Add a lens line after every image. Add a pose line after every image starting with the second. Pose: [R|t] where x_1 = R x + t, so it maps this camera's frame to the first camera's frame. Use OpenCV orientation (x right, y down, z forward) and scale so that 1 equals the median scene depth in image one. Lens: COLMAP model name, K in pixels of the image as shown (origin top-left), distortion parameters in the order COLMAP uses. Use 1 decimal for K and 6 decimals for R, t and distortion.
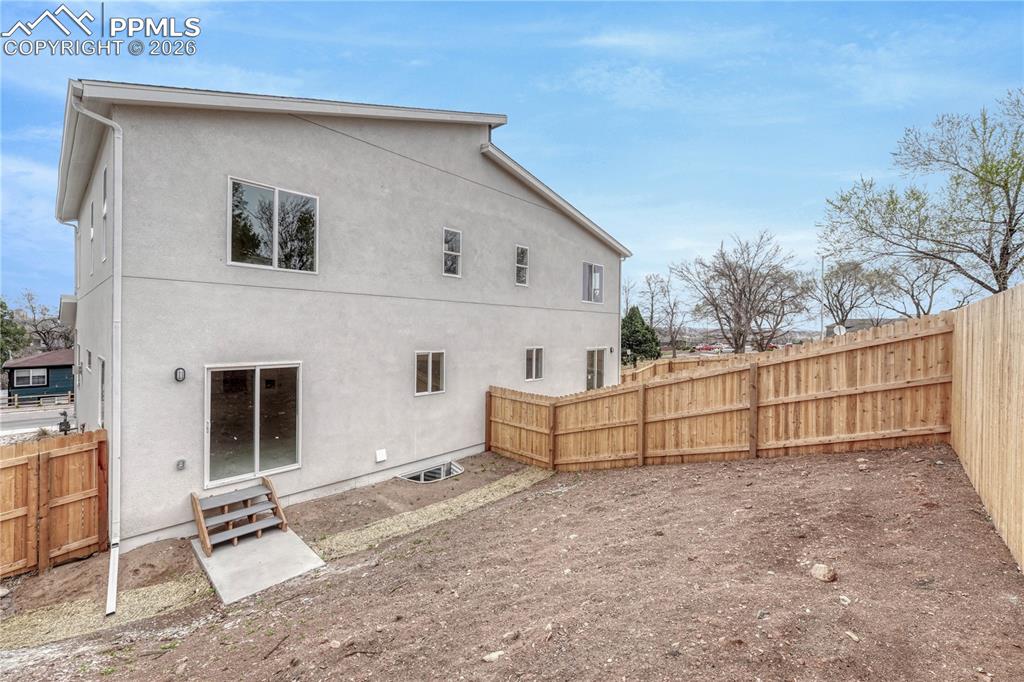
lens RADIAL K [[419.7, 0, 513.1], [0, 419.7, 330.3], [0, 0, 1]] dist [-0.003242, 0.003629]
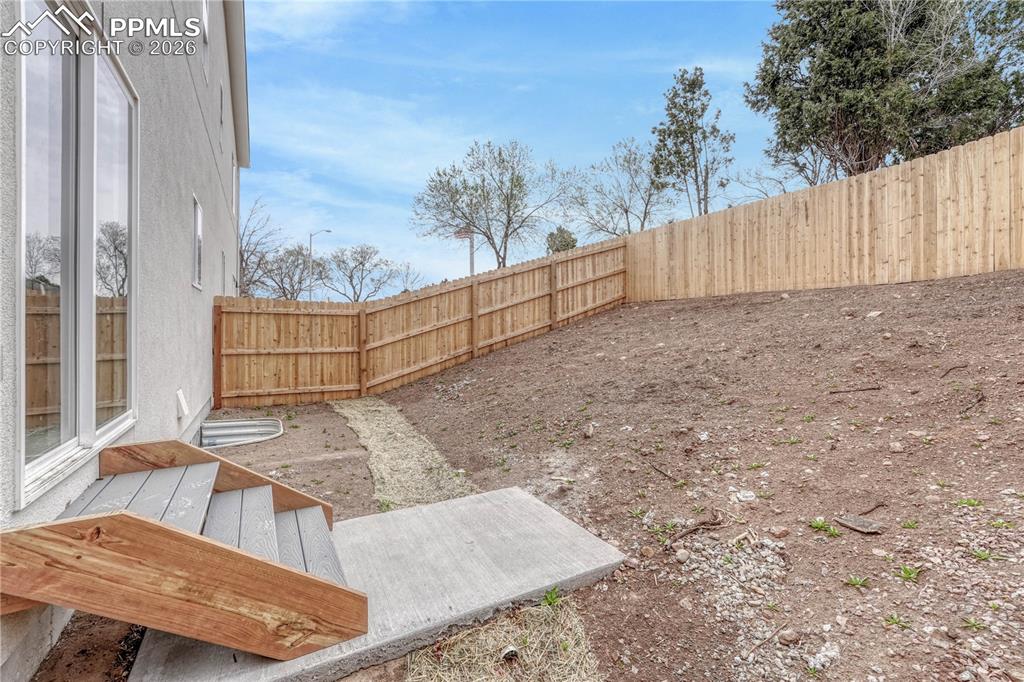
lens RADIAL K [[429.8, 0, 518.8], [0, 429.8, 327.3], [0, 0, 1]] dist [-0.003197, 0.003209]
pose [[0.296319, -0.014530, 0.954979, -0.732748], [0.011811, 0.999864, 0.011548, 0.253433], [-0.955016, 0.007858, 0.296450, 0.621806]]
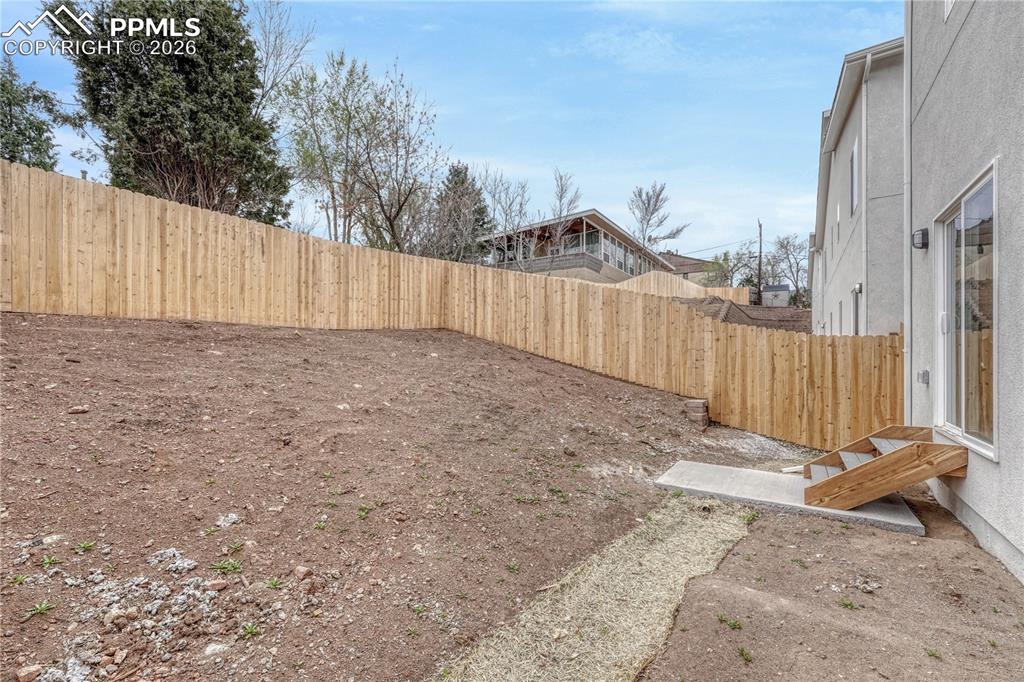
lens RADIAL K [[423.8, 0, 512.6], [0, 423.8, 353.4], [0, 0, 1]] dist [-0.009921, 0.005811]
pose [[-0.990338, -0.016888, -0.137645, -0.054371], [-0.016538, 0.999856, -0.003684, 0.245014], [0.137688, -0.001372, -0.990475, 1.297126]]
